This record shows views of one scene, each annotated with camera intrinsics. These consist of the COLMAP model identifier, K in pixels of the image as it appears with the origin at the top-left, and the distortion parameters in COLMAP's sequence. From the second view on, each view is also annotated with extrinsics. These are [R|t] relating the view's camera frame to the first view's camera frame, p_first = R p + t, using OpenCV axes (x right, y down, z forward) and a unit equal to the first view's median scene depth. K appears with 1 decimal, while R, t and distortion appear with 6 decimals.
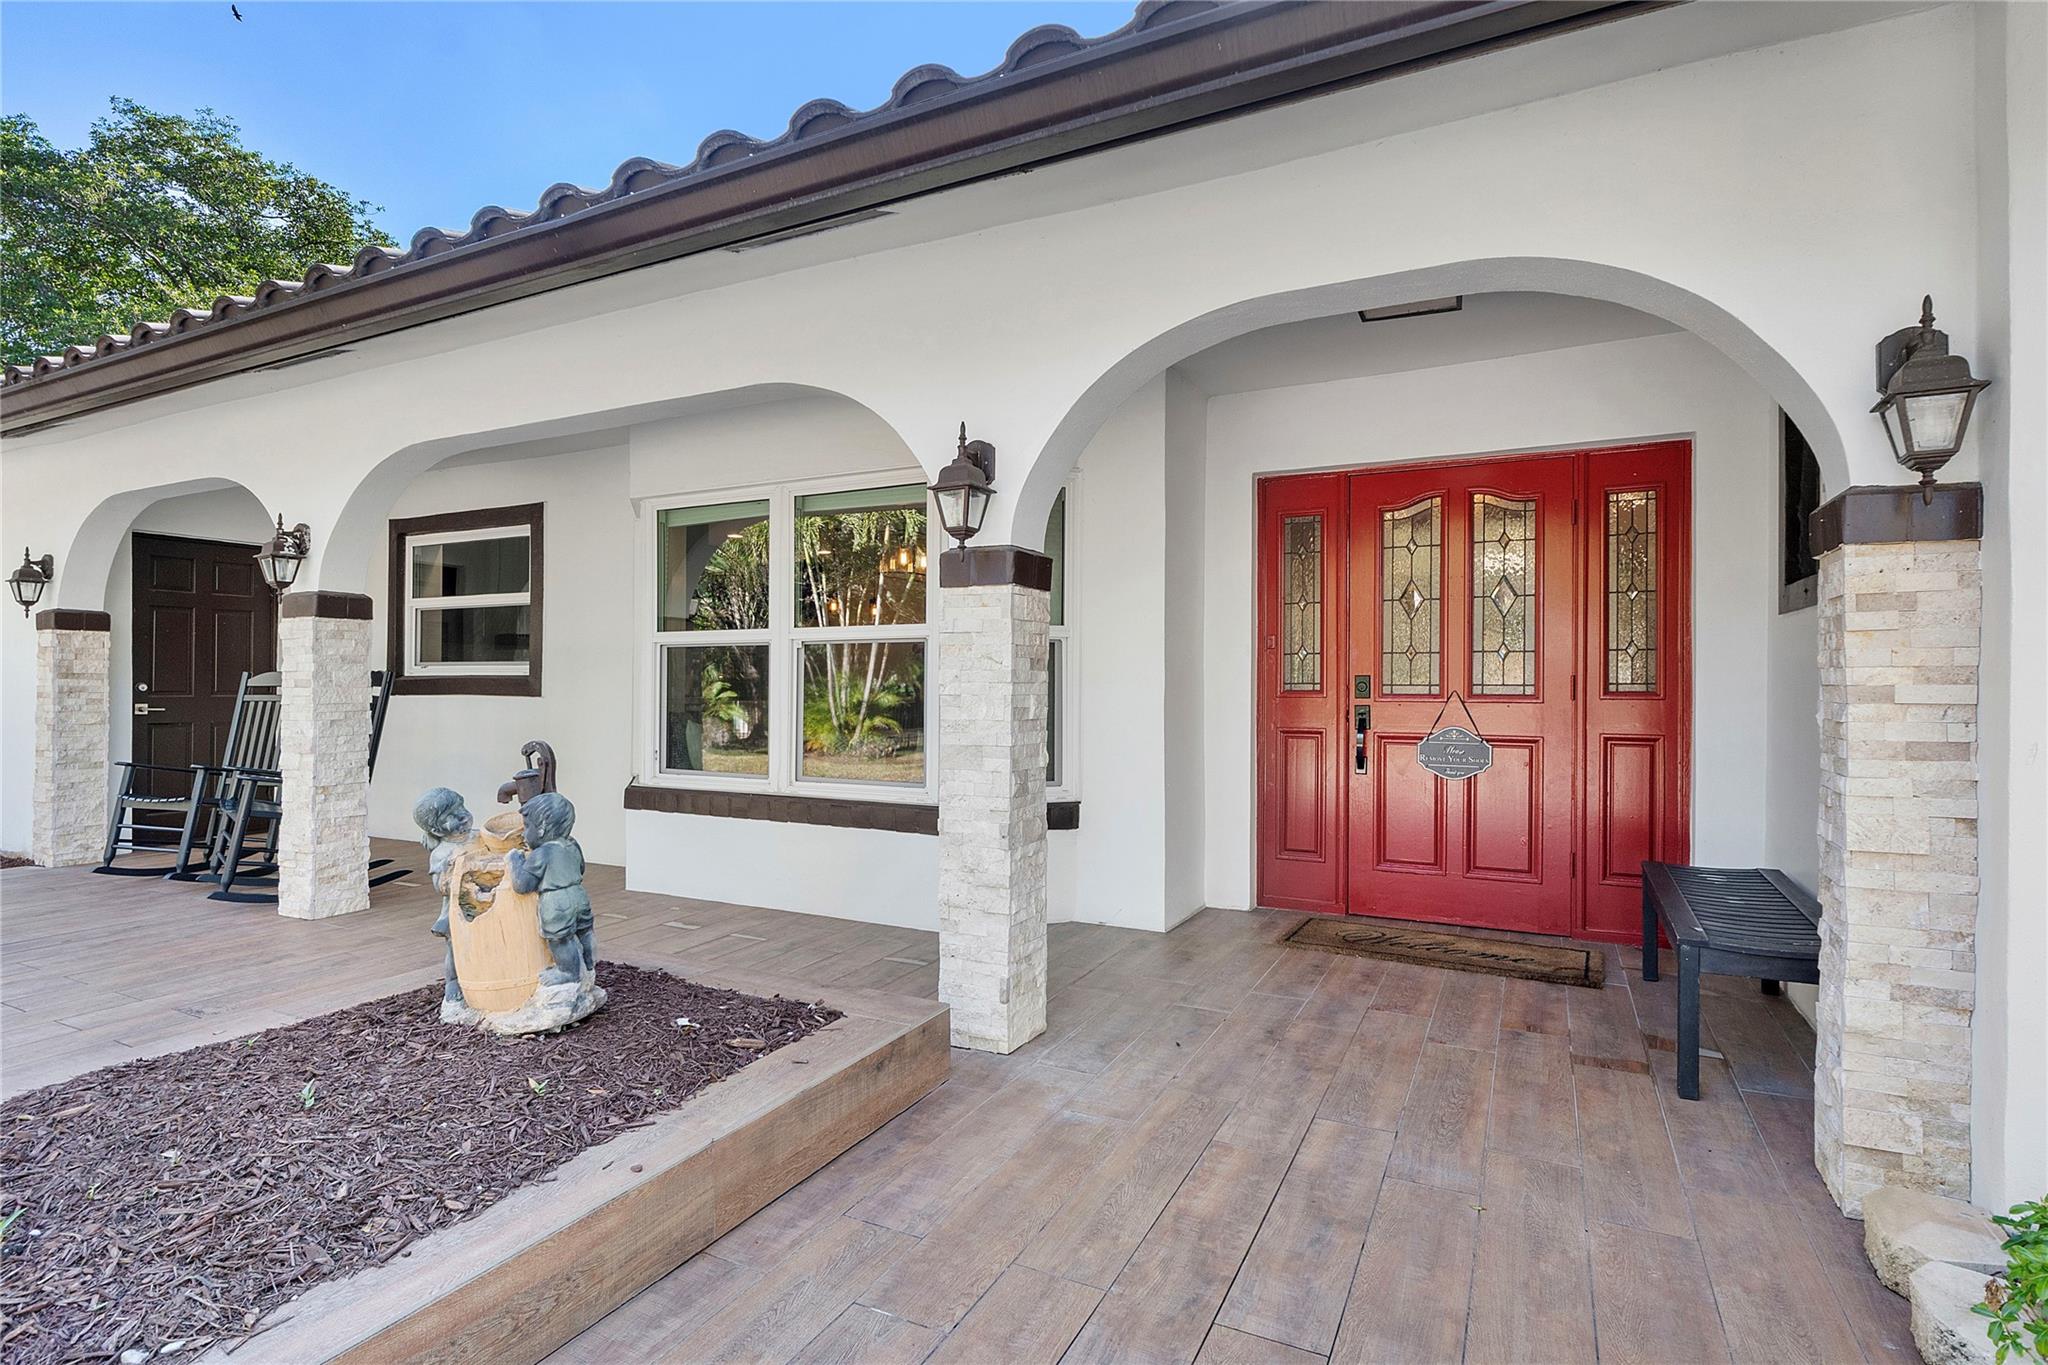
lens RADIAL K [[1010.1, 0, 1032.8], [0, 1010.1, 683.7], [0, 0, 1]] dist [-0.004104, -0.000628]
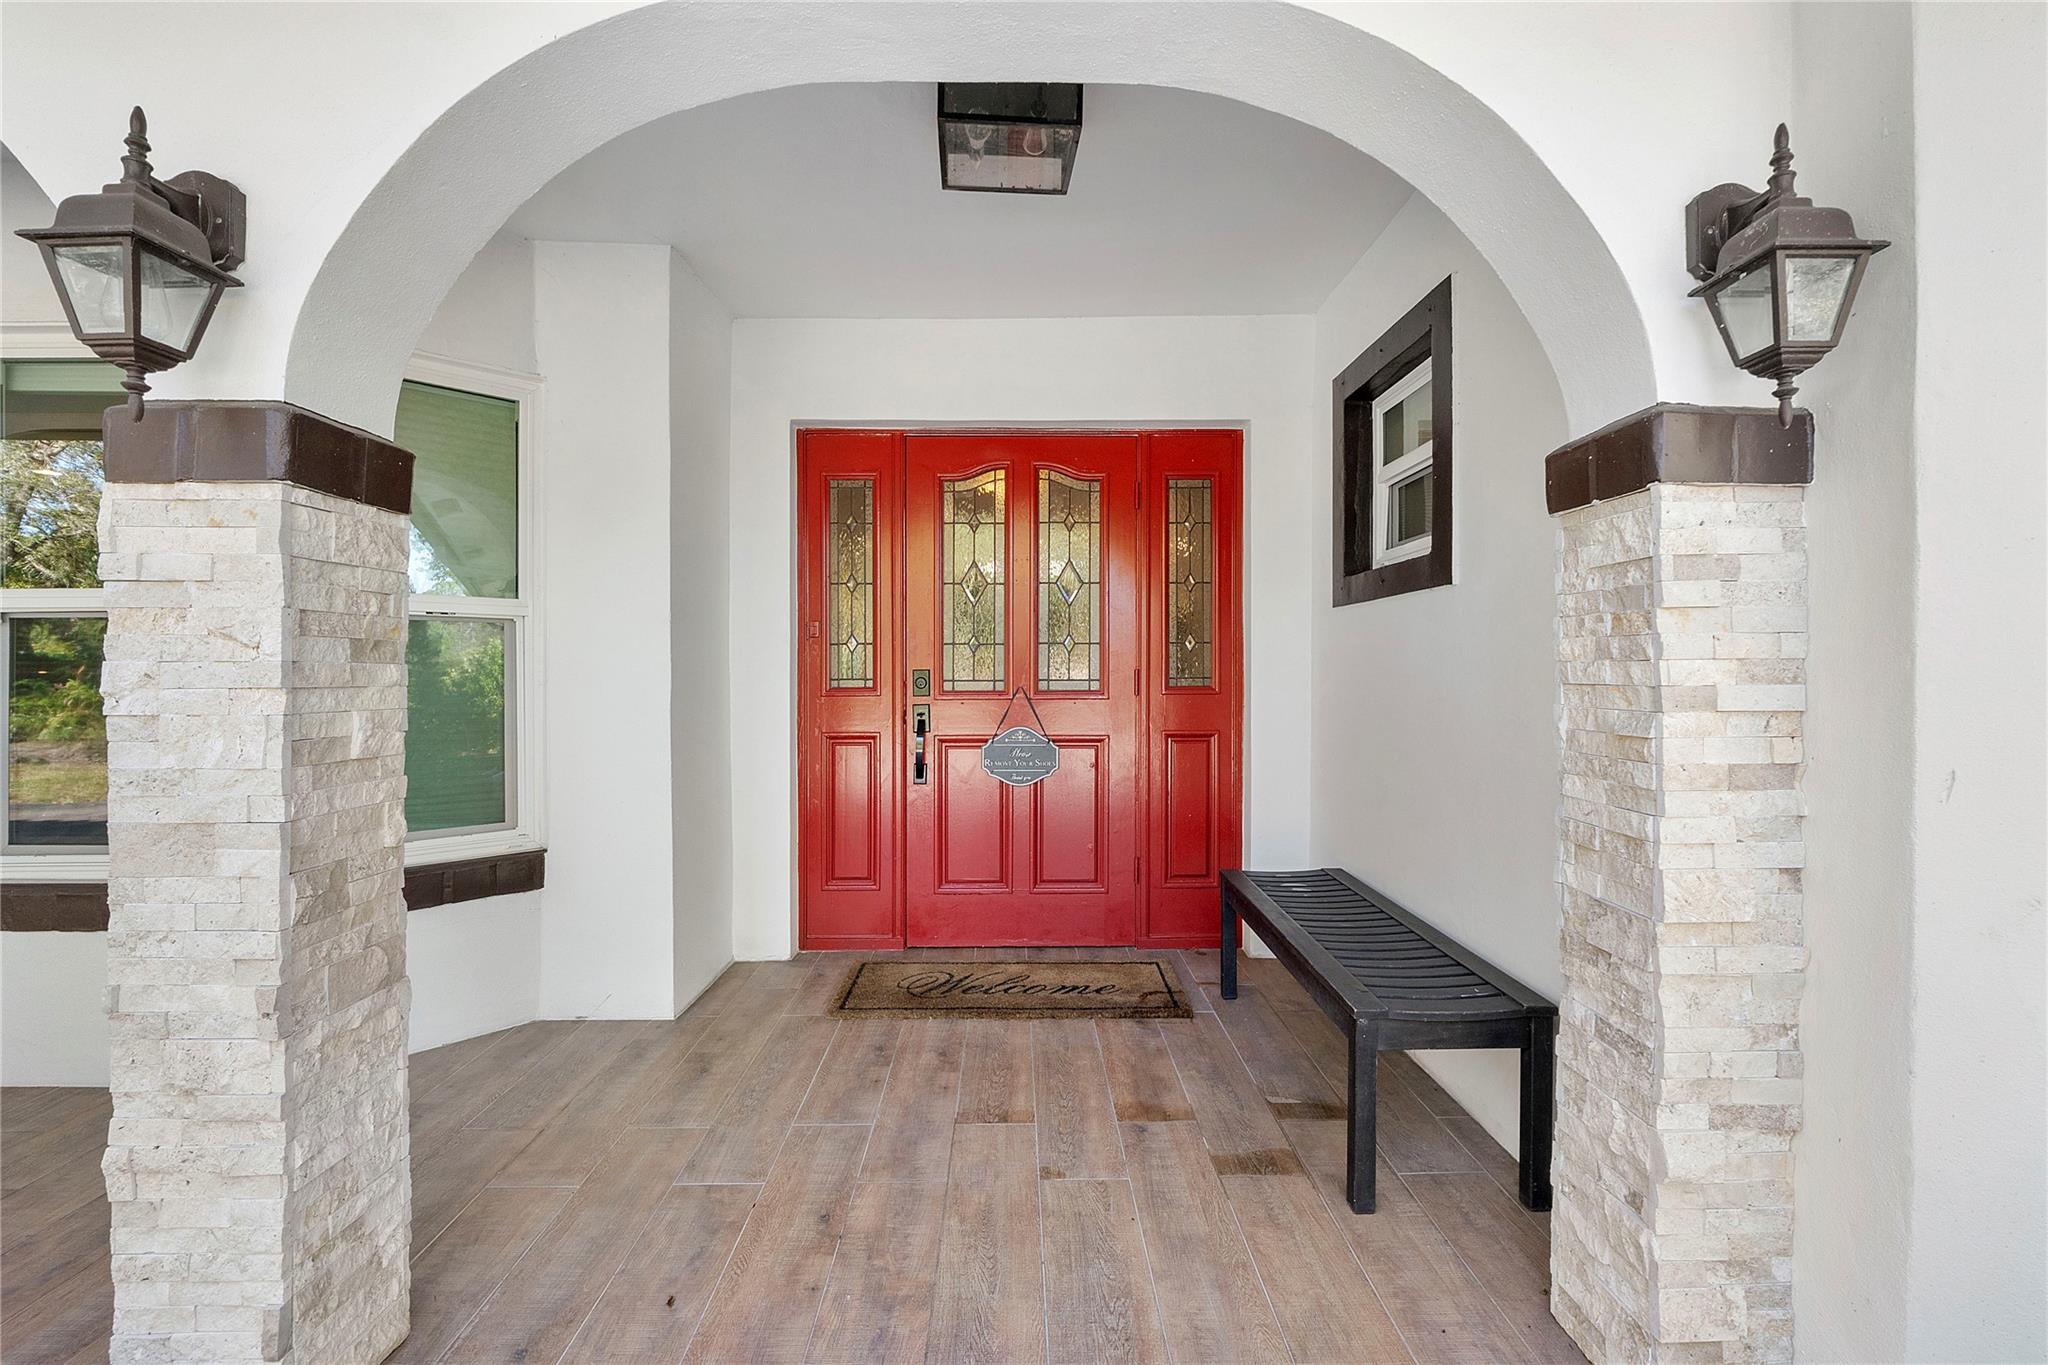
lens RADIAL K [[867.6, 0, 1028.9], [0, 867.6, 676.8], [0, 0, 1]] dist [-0.007338, 0.000179]
pose [[0.885882, -0.005699, 0.463876, 0.093216], [0.005023, 0.999984, 0.002693, -0.005442], [-0.463884, -0.000055, 0.885896, 0.436890]]
